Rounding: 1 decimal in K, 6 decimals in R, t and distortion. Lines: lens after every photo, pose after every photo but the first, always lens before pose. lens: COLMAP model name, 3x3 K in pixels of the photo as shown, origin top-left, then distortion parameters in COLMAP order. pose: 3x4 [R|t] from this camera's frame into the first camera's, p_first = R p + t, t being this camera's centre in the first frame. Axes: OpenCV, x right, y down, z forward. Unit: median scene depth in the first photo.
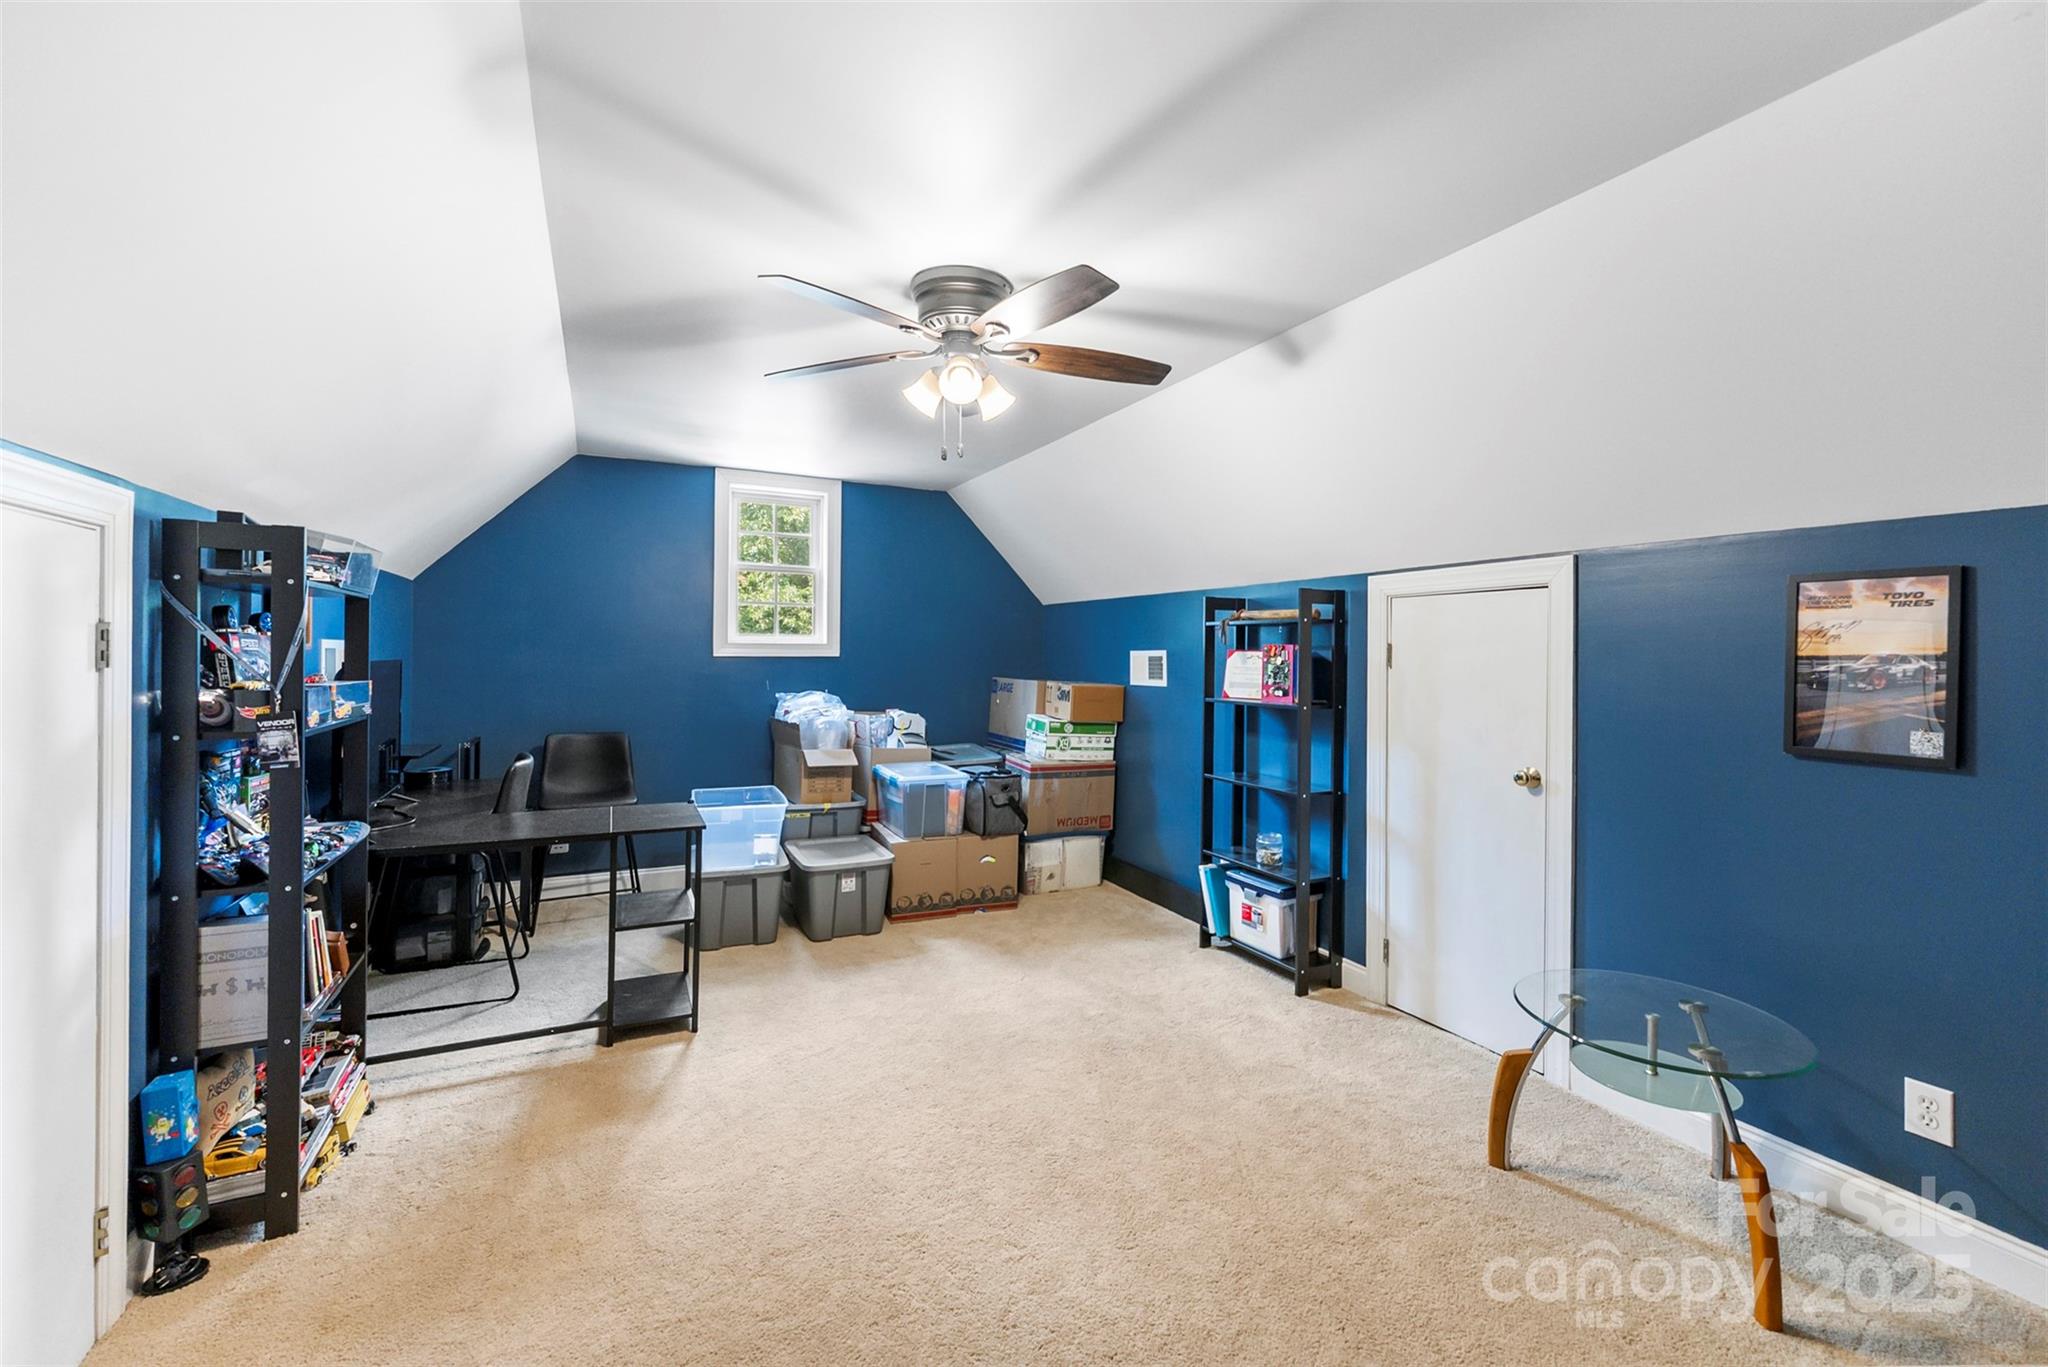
lens RADIAL K [[832.5, 0, 1024.9], [0, 832.5, 659.3], [0, 0, 1]] dist [-0.002376, -0.000417]
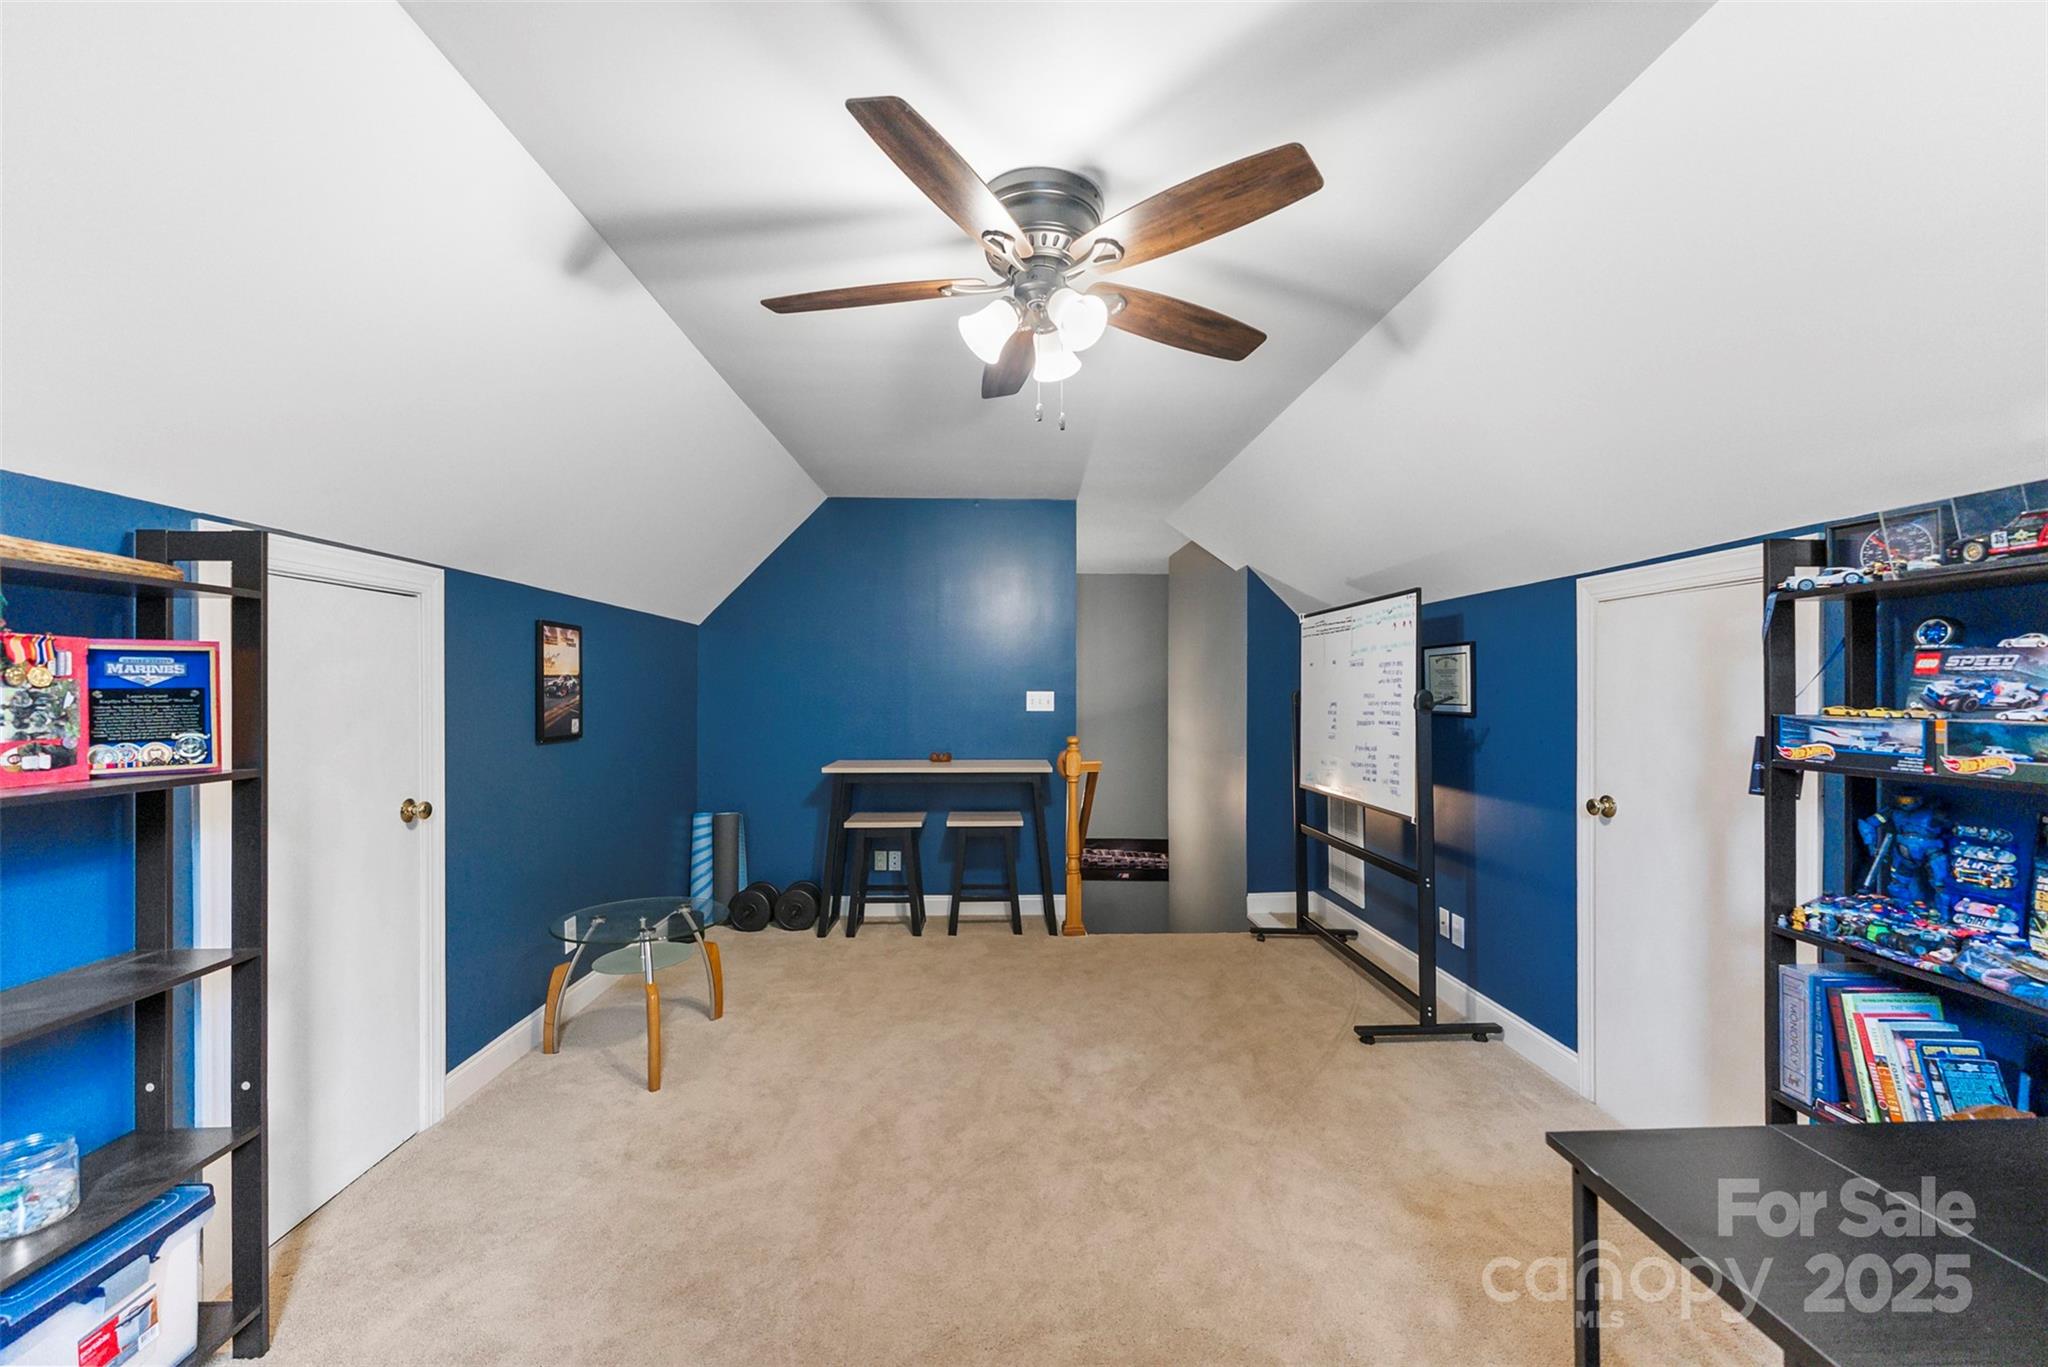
lens RADIAL K [[833.6, 0, 1024.0], [0, 833.6, 683.5], [0, 0, 1]] dist [-0.000773, -0.000095]
pose [[-0.910782, -0.007331, 0.412823, -0.306942], [-0.006808, 0.999973, 0.002738, 0.000742], [-0.412832, -0.000317, -0.910807, 1.353042]]
